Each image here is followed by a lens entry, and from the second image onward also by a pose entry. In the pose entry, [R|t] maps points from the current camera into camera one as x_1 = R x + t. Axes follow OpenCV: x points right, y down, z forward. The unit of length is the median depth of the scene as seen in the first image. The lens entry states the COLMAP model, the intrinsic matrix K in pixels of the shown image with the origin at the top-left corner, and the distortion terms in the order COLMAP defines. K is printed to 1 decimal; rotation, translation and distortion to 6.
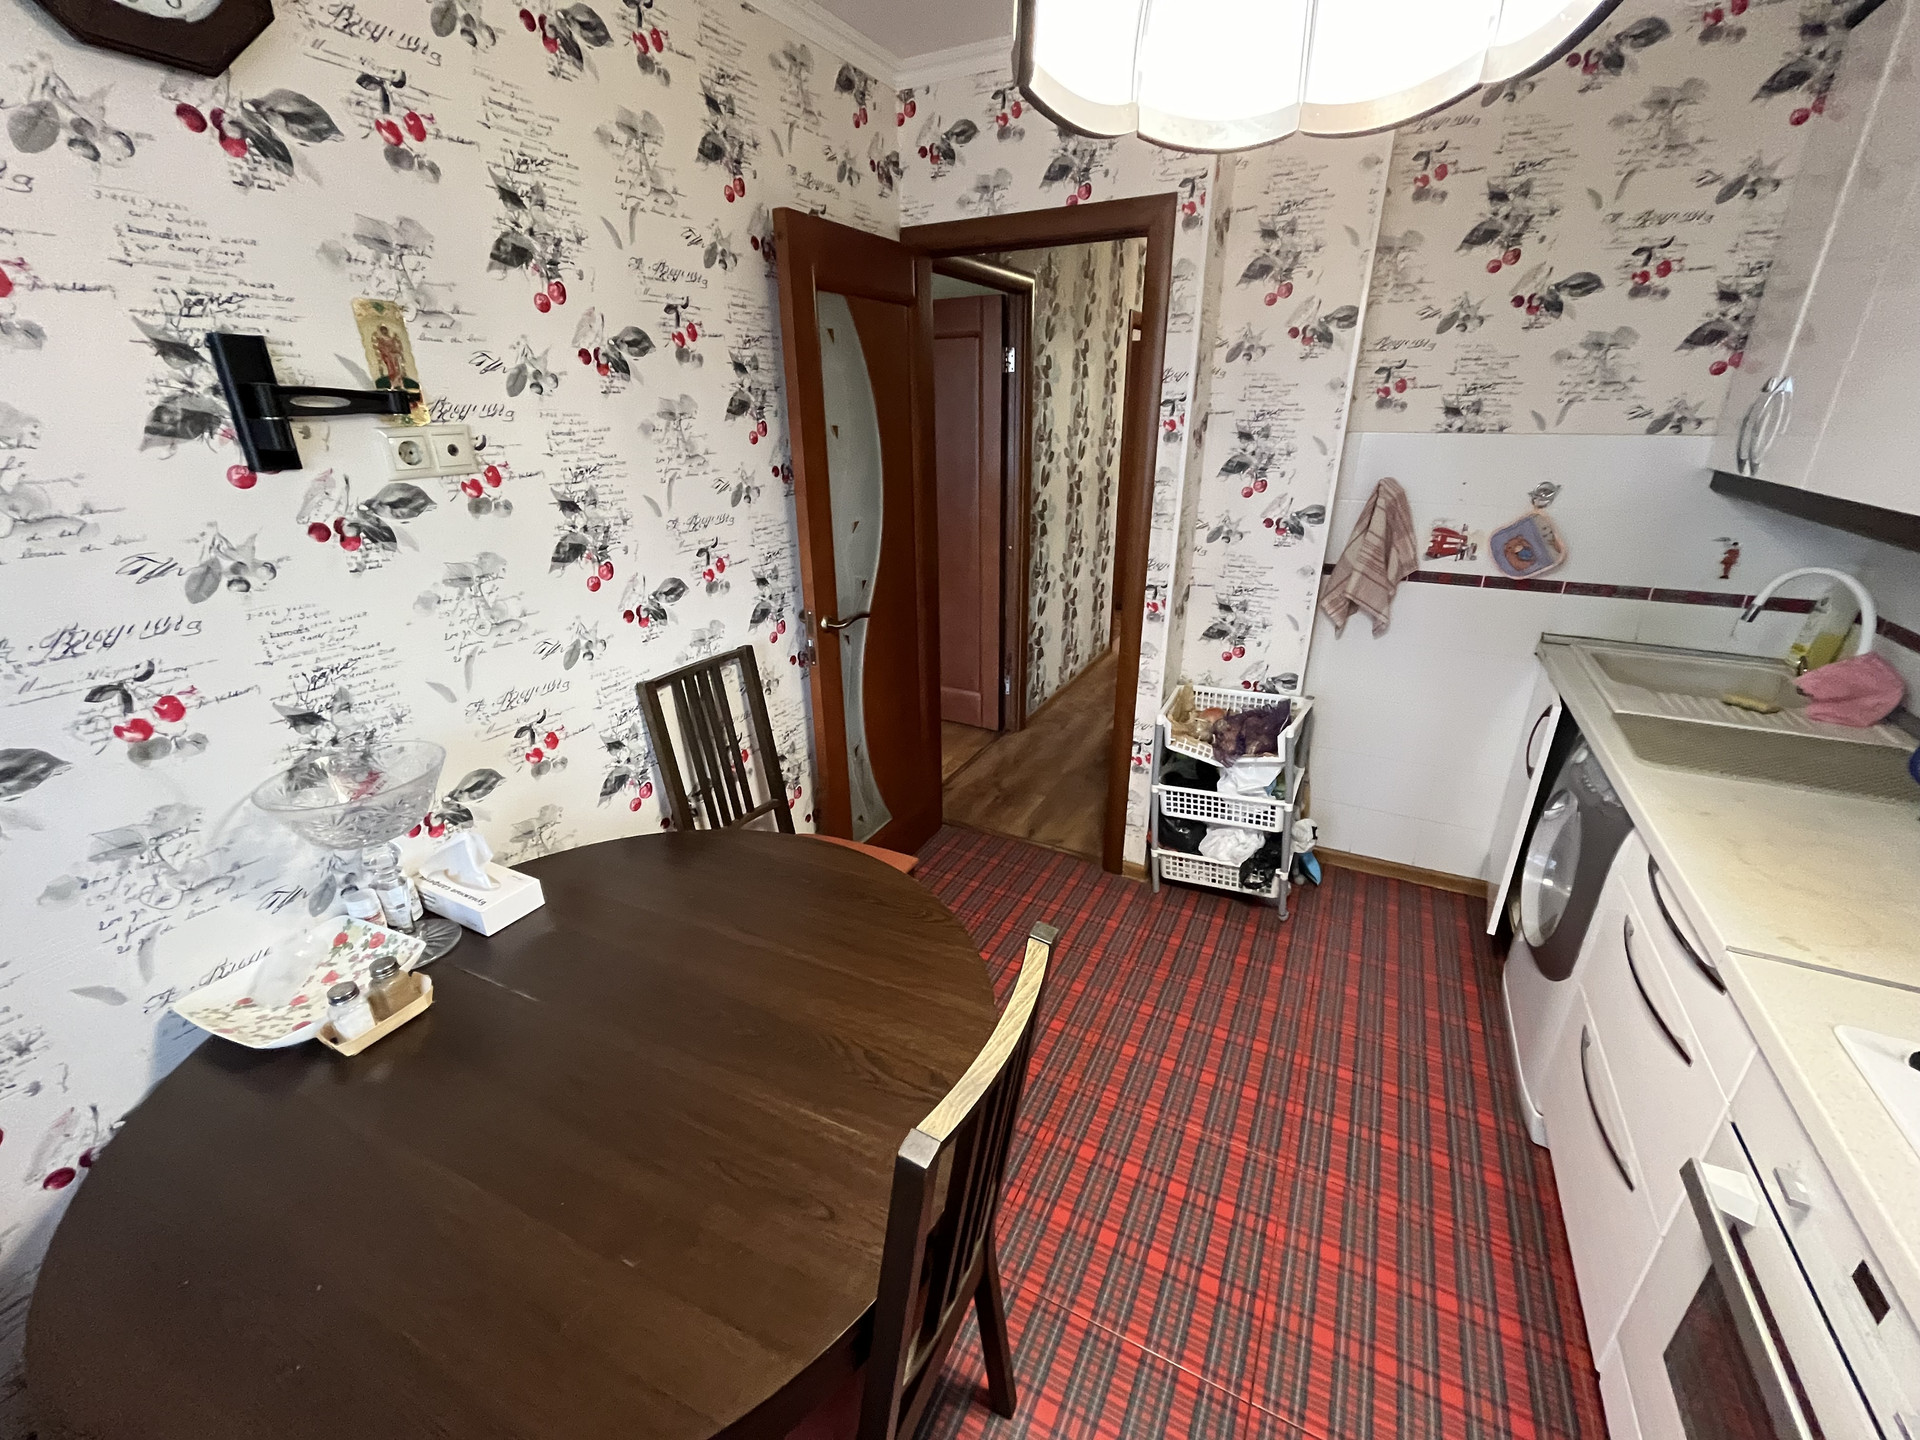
lens RADIAL K [[781.9, 0, 960.0], [0, 781.9, 720.0], [0, 0, 1]] dist [-0.000774, -0.000207]
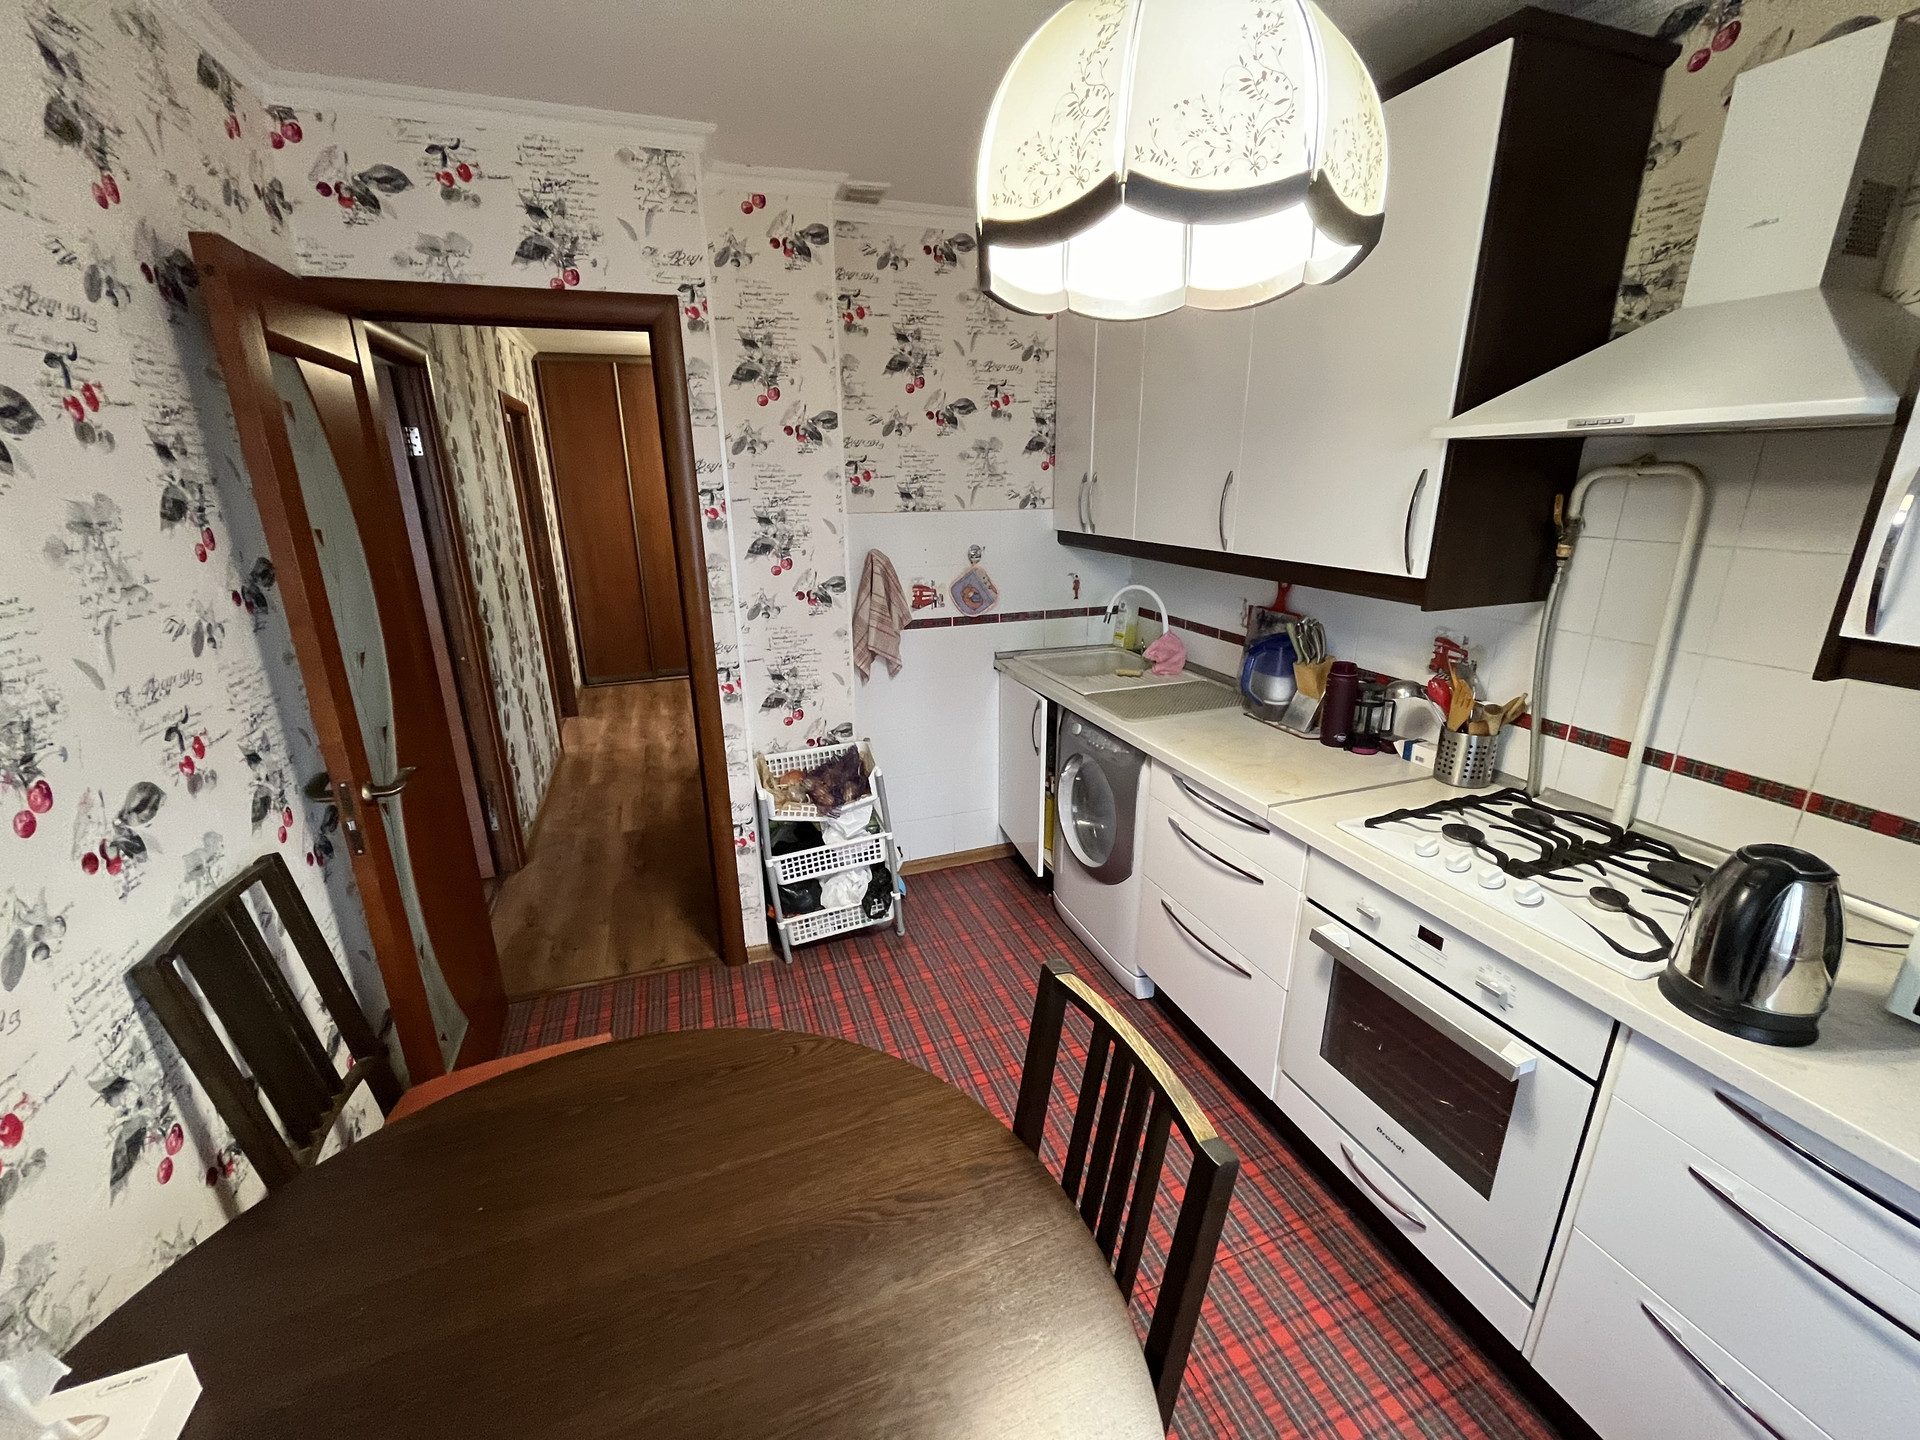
lens RADIAL K [[781.9, 0, 960.0], [0, 781.9, 720.0], [0, 0, 1]] dist [-0.000774, -0.000207]
pose [[0.681759, -0.216859, 0.698696, -0.281157], [0.278415, 0.960100, 0.026327, -0.053827], [-0.676527, 0.176579, 0.714934, 0.096647]]
